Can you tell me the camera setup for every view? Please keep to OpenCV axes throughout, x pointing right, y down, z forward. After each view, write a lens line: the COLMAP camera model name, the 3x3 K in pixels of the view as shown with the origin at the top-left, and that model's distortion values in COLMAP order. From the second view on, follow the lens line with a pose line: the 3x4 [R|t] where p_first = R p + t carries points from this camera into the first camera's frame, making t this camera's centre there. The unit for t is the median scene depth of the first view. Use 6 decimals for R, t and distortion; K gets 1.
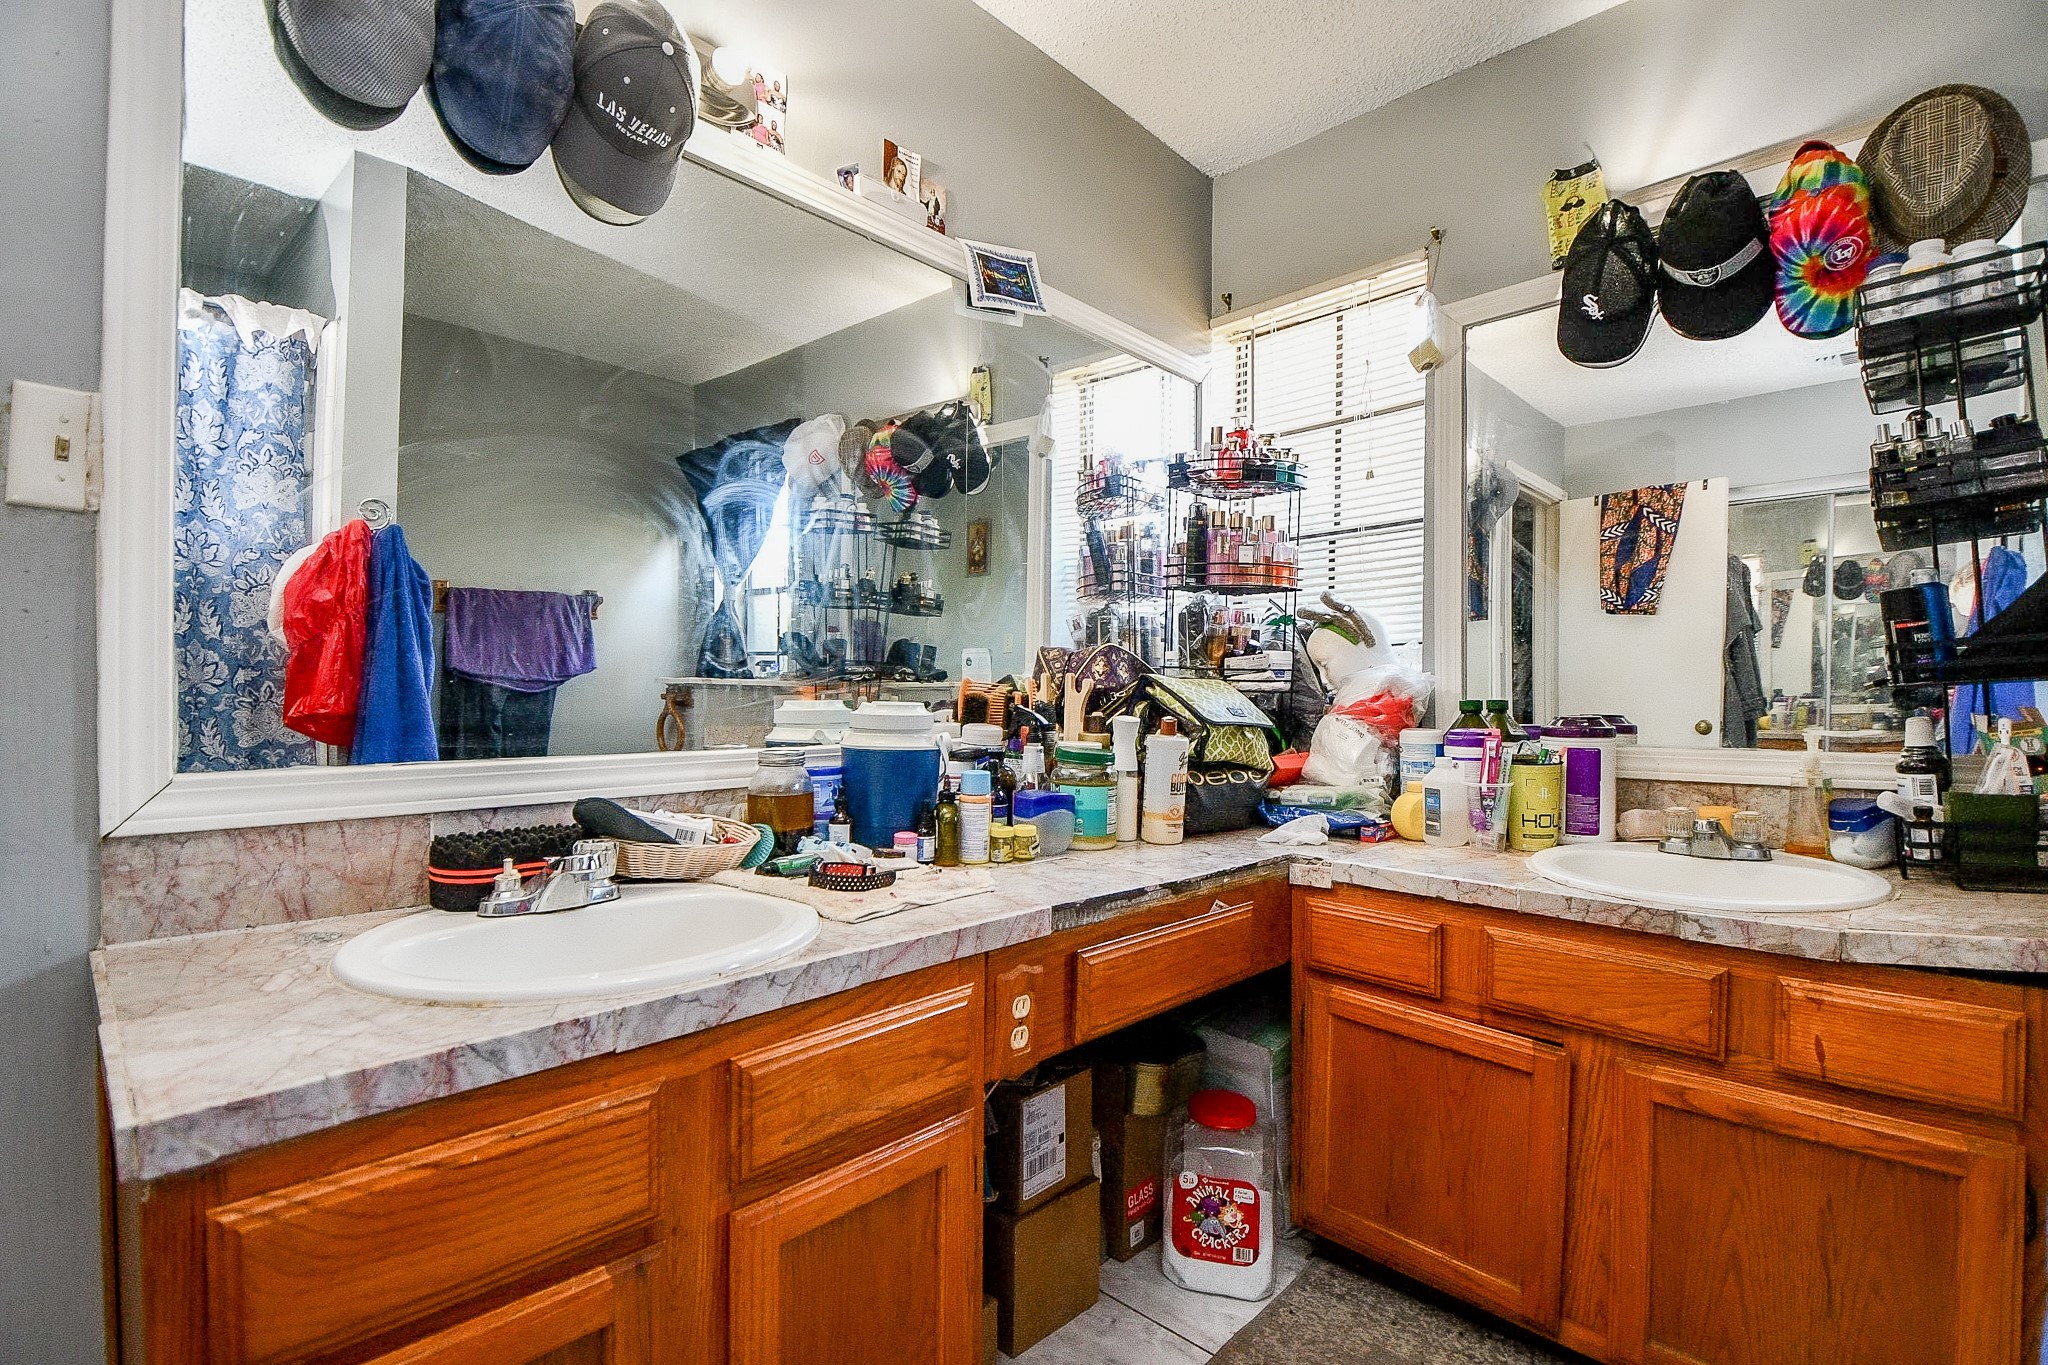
lens RADIAL K [[926.7, 0, 1016.9], [0, 926.7, 690.4], [0, 0, 1]] dist [0.028089, -0.037710]
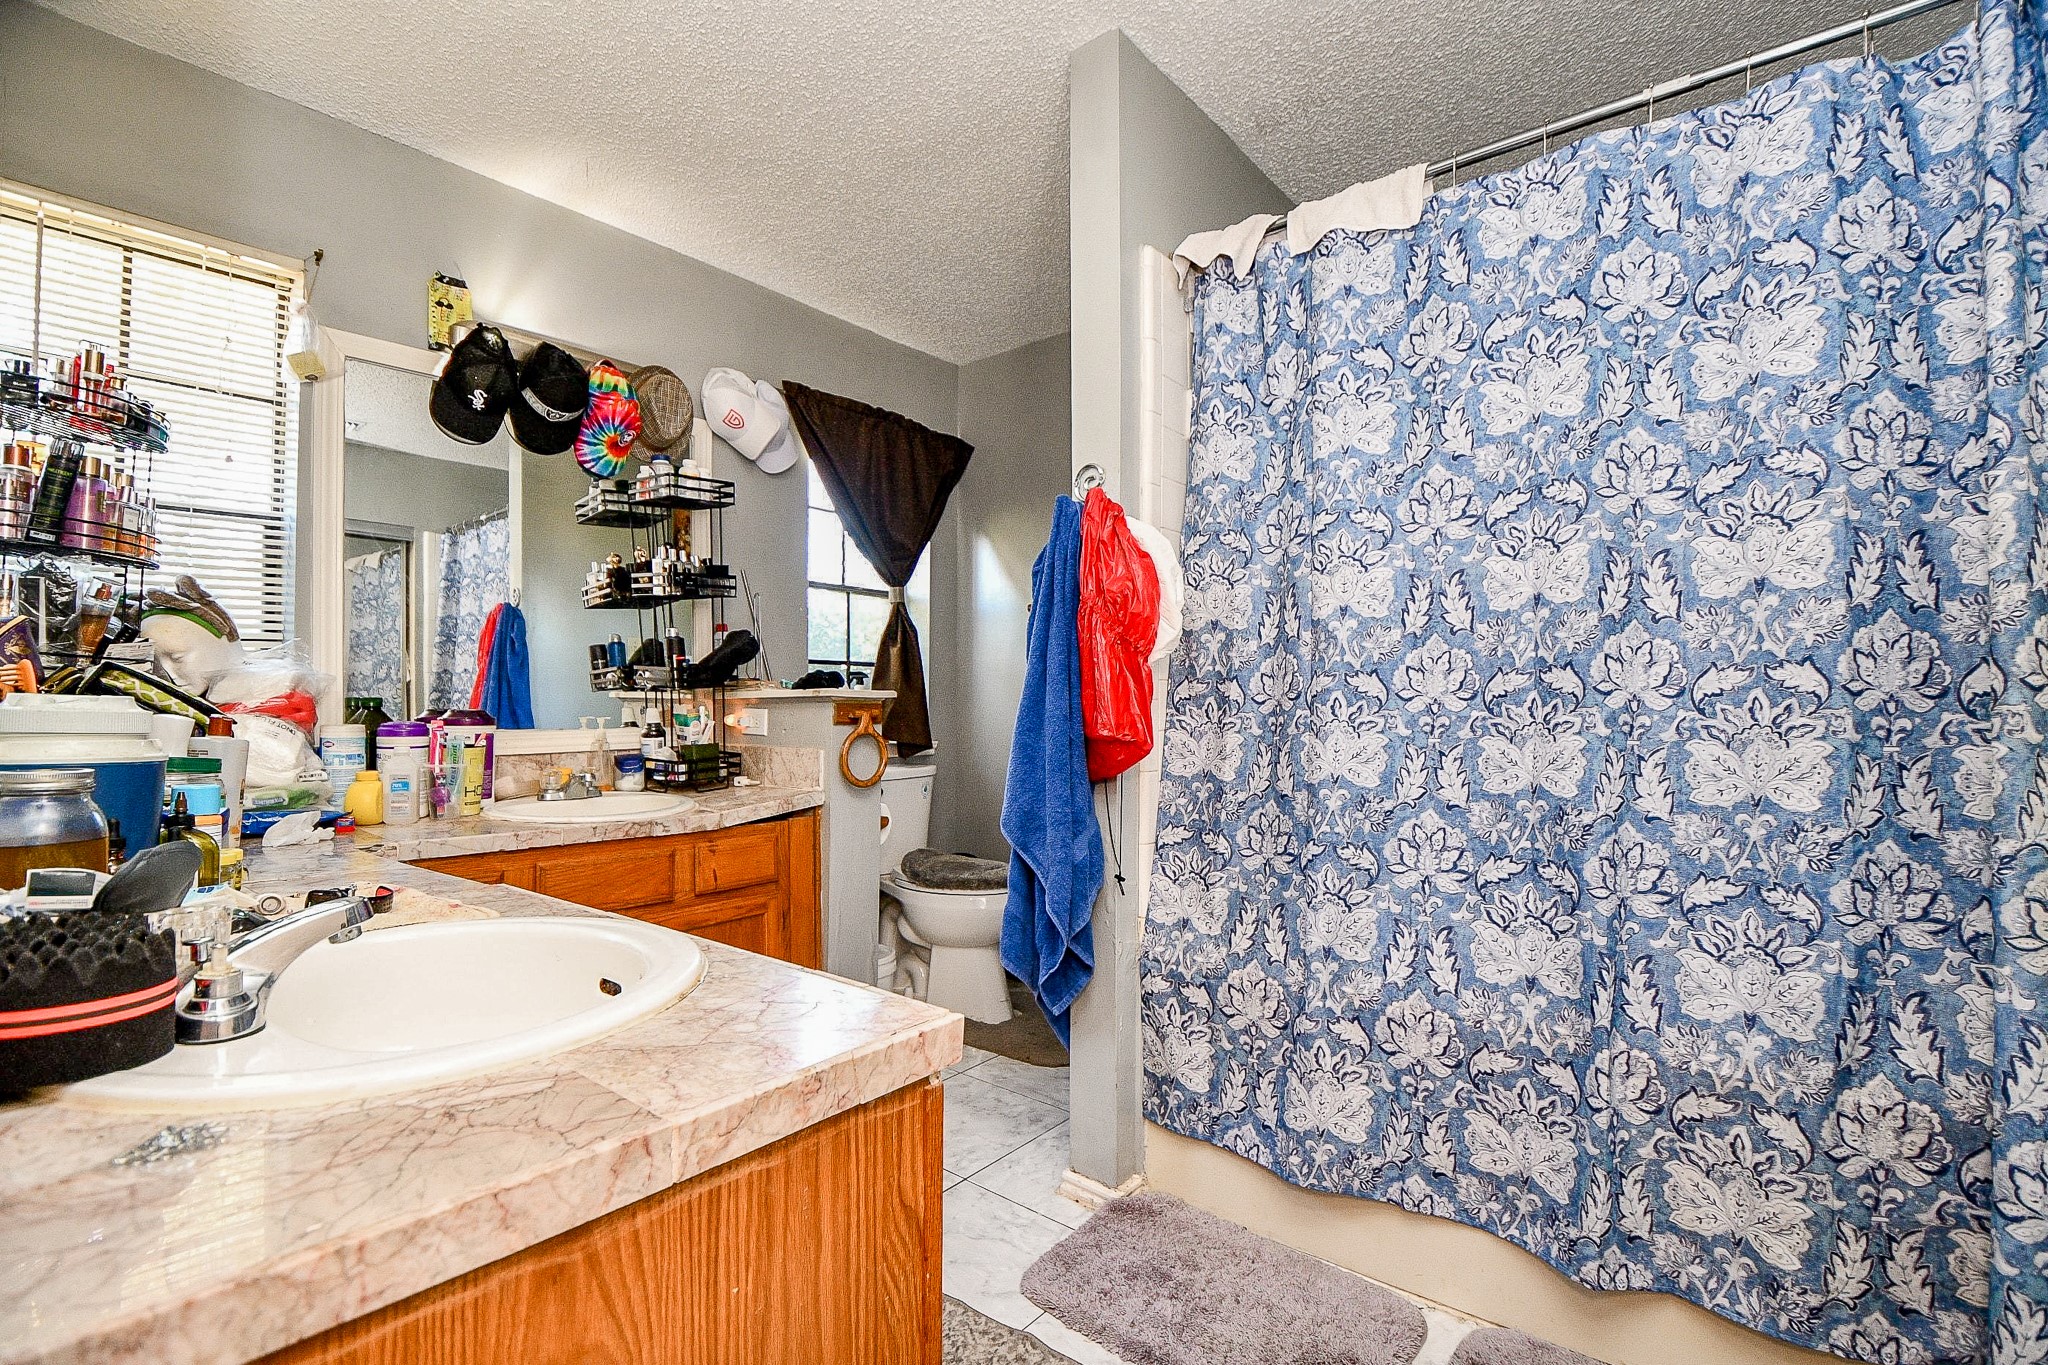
lens RADIAL K [[926.7, 0, 1016.9], [0, 926.7, 690.4], [0, 0, 1]] dist [0.028089, -0.037710]
pose [[-0.075076, 0.013274, 0.997089, -0.750270], [-0.009117, 0.999860, -0.013997, 0.011934], [-0.997136, -0.010142, -0.074945, 0.334671]]
